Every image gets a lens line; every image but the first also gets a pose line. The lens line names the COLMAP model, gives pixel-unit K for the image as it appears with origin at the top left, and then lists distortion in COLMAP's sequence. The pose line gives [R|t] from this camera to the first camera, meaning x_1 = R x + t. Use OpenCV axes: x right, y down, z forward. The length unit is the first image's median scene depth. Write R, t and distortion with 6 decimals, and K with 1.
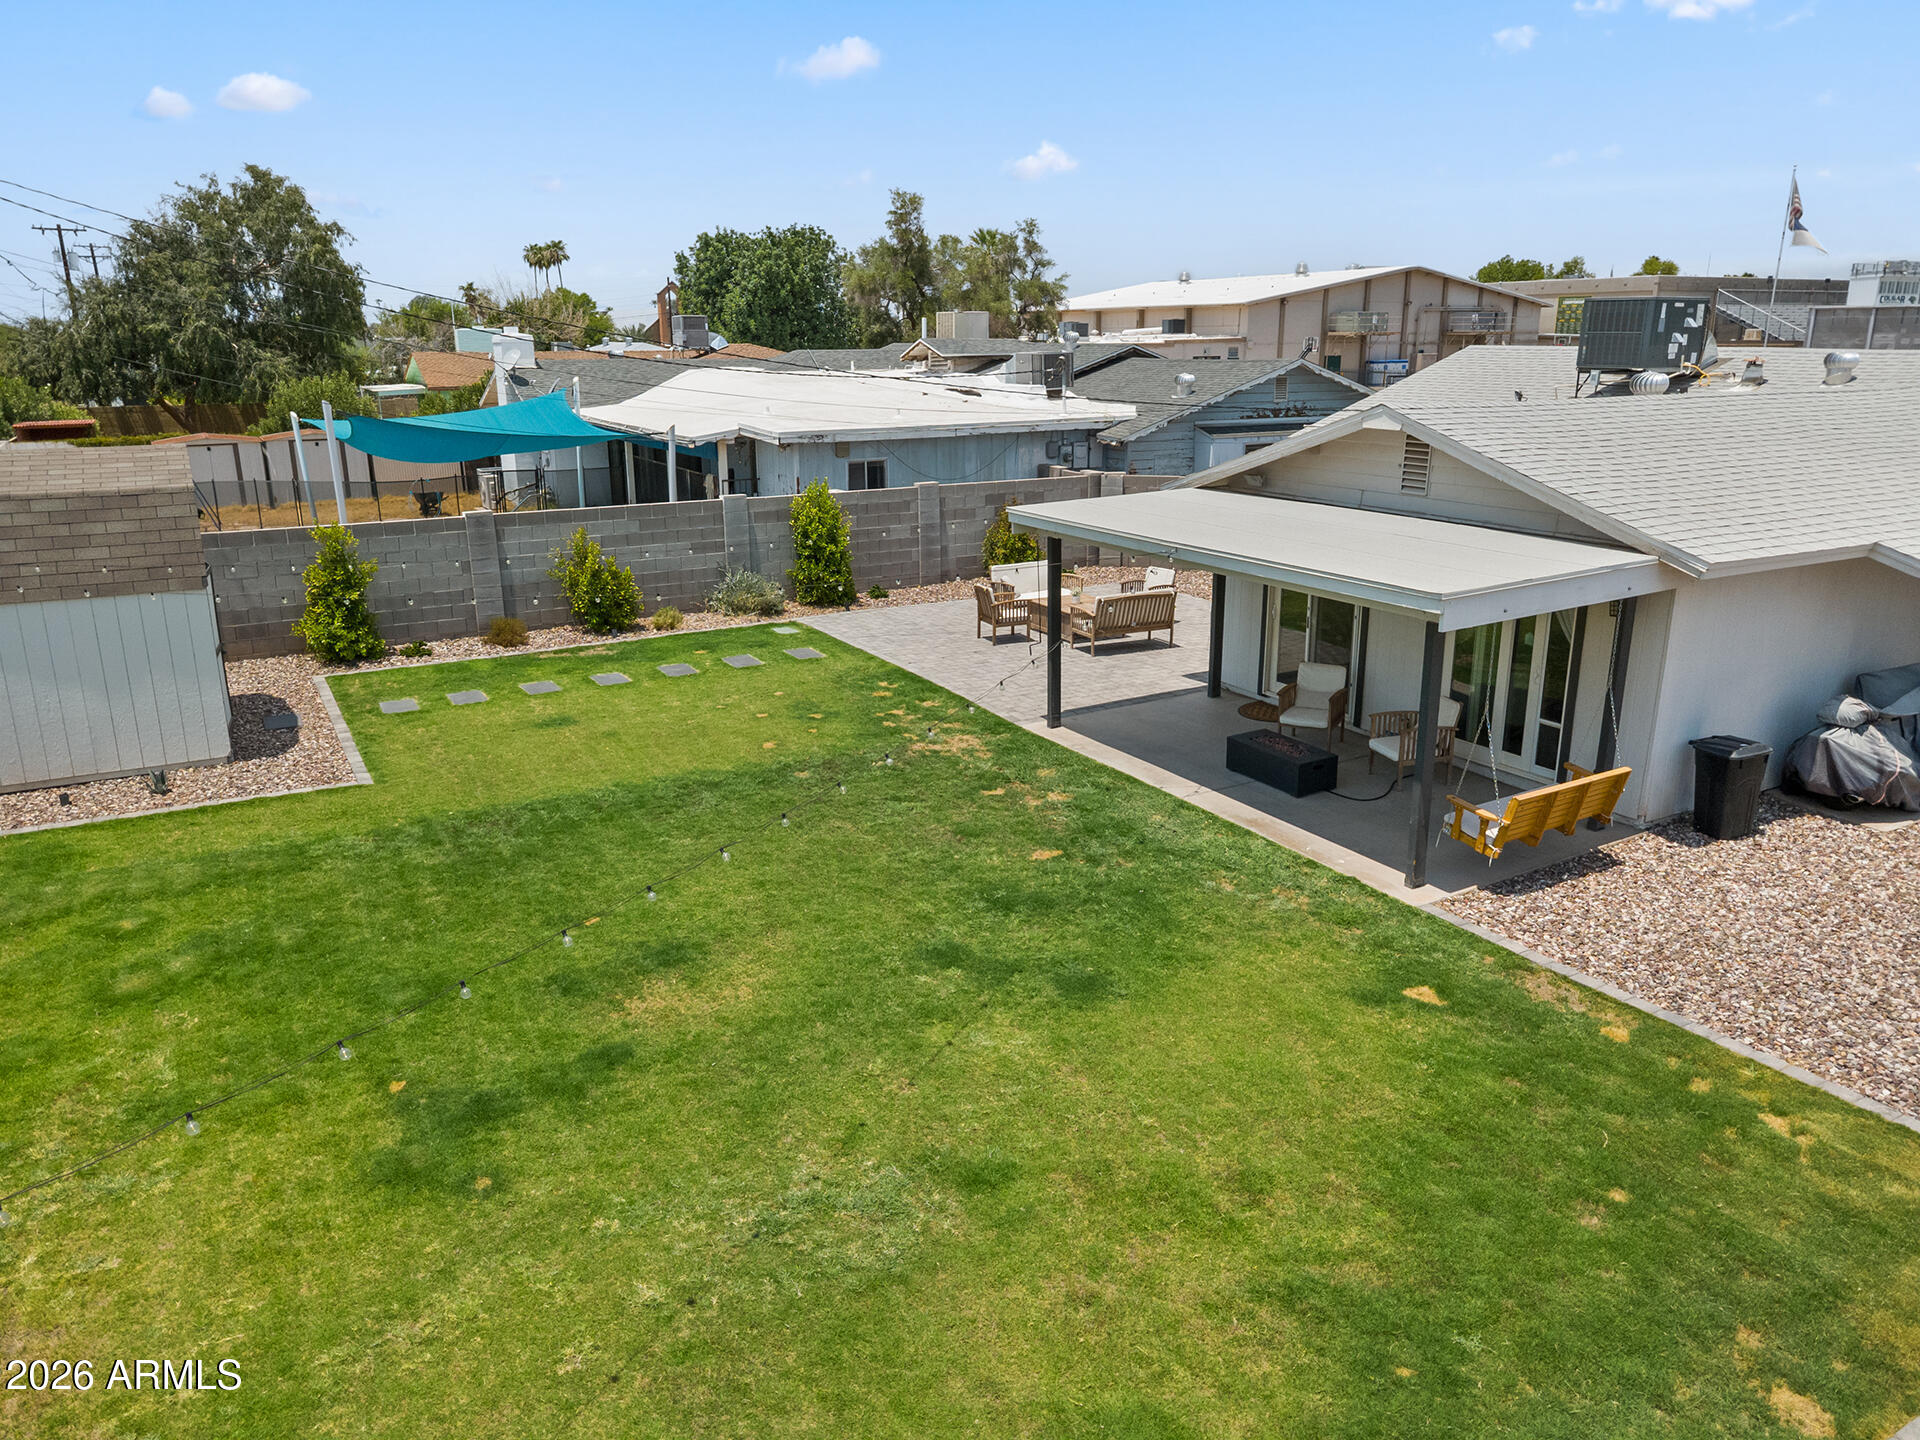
lens RADIAL K [[1347.8, 0, 958.5], [0, 1347.8, 719.1], [0, 0, 1]] dist [-0.000041, 0.006525]
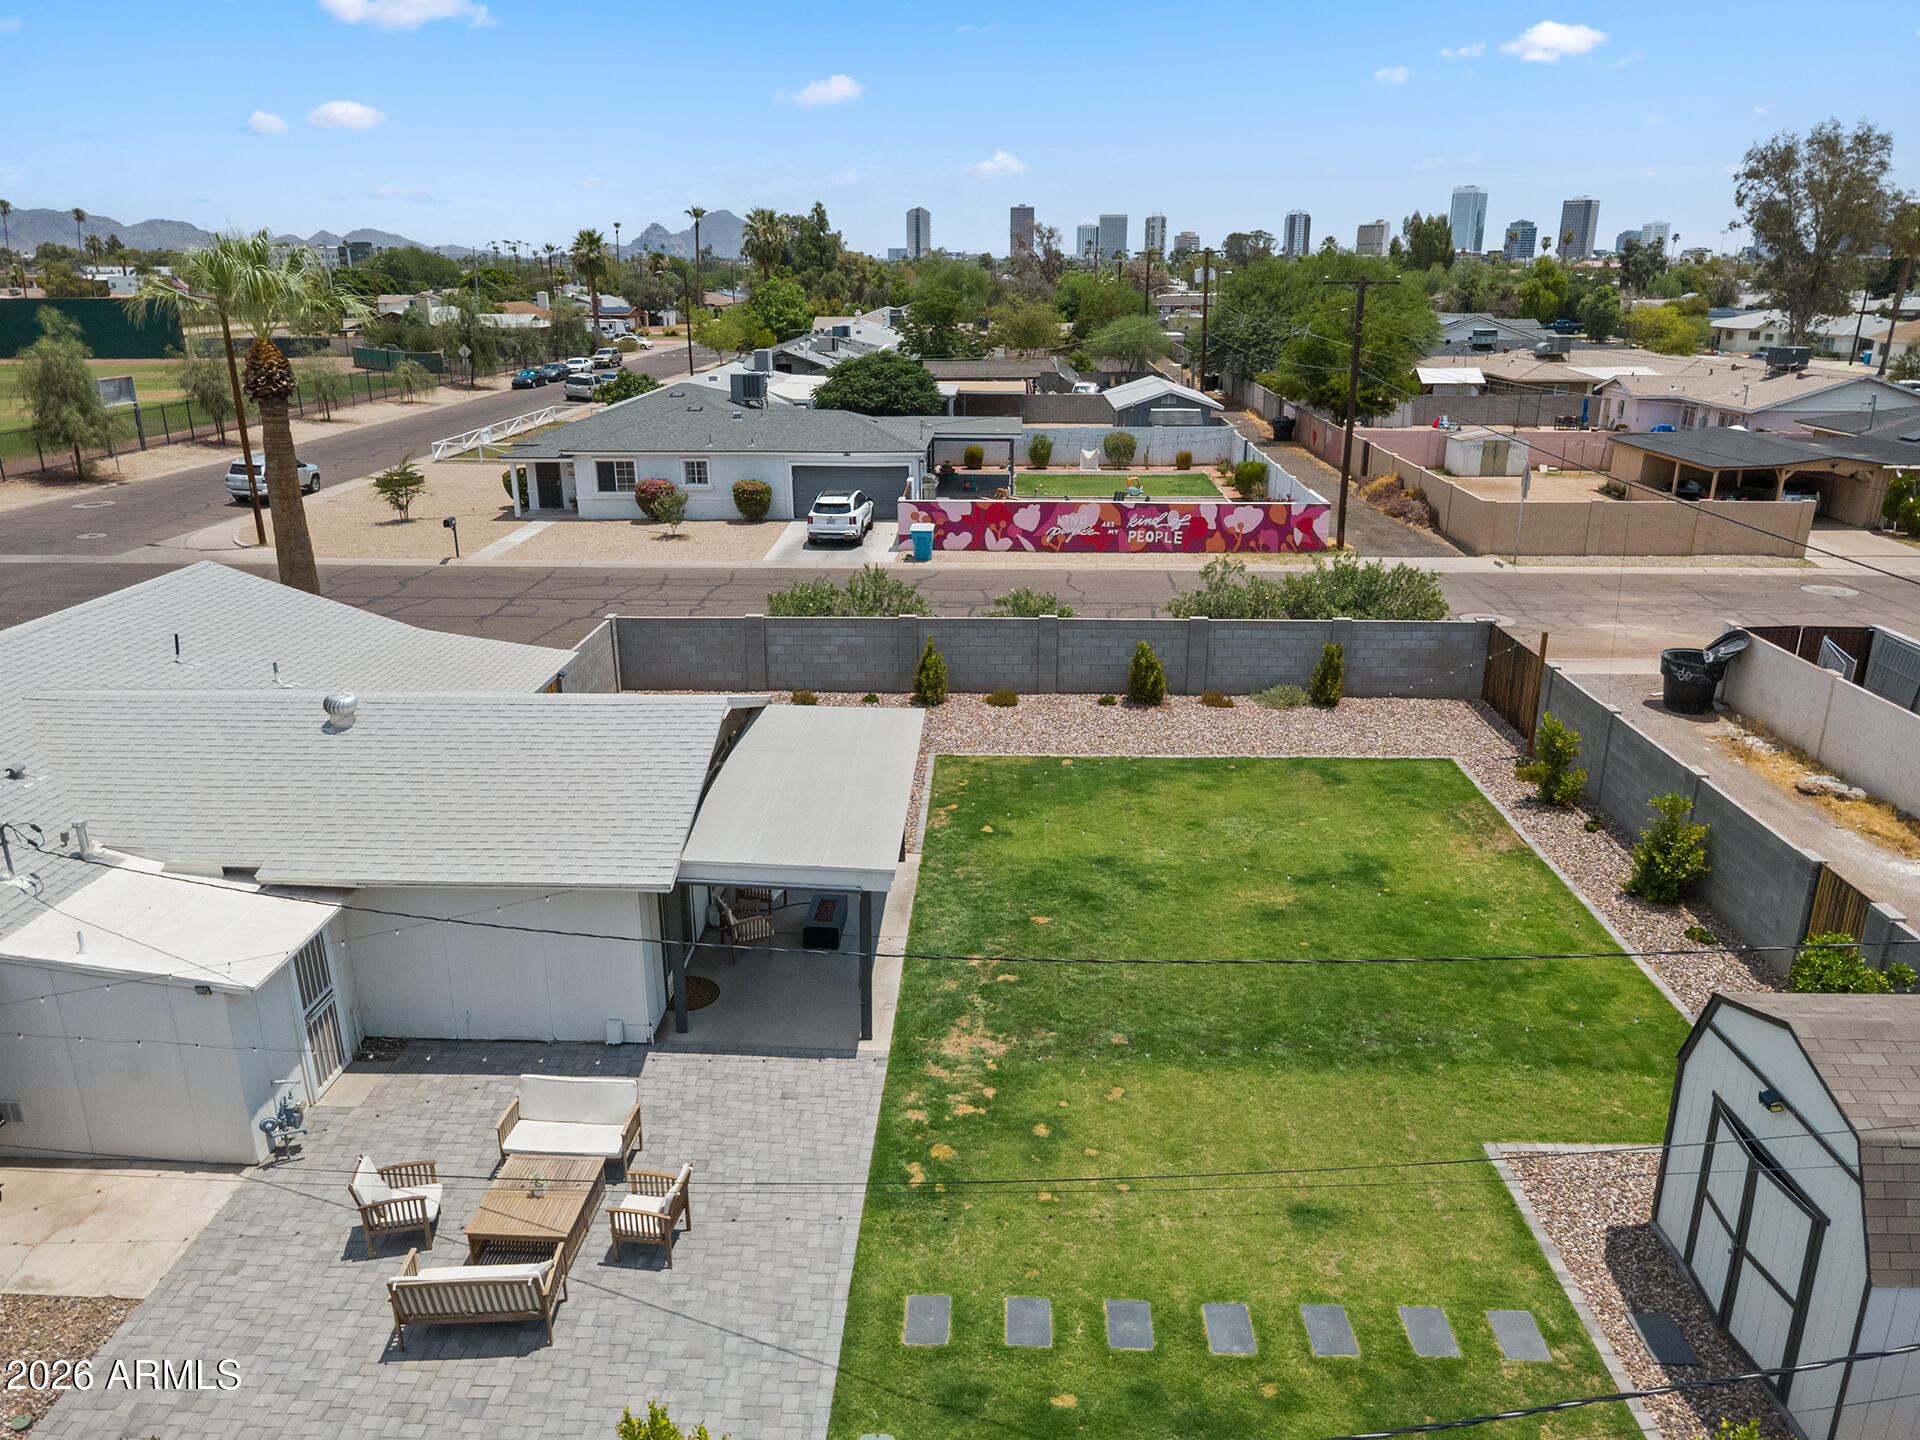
lens RADIAL K [[1347.8, 0, 958.5], [0, 1347.8, 719.1], [0, 0, 1]] dist [-0.000041, 0.006525]
pose [[-0.852933, -0.158433, 0.497397, -0.586850], [0.150607, 0.837630, 0.525066, -0.916580], [-0.499822, 0.522758, -0.690581, 1.870654]]
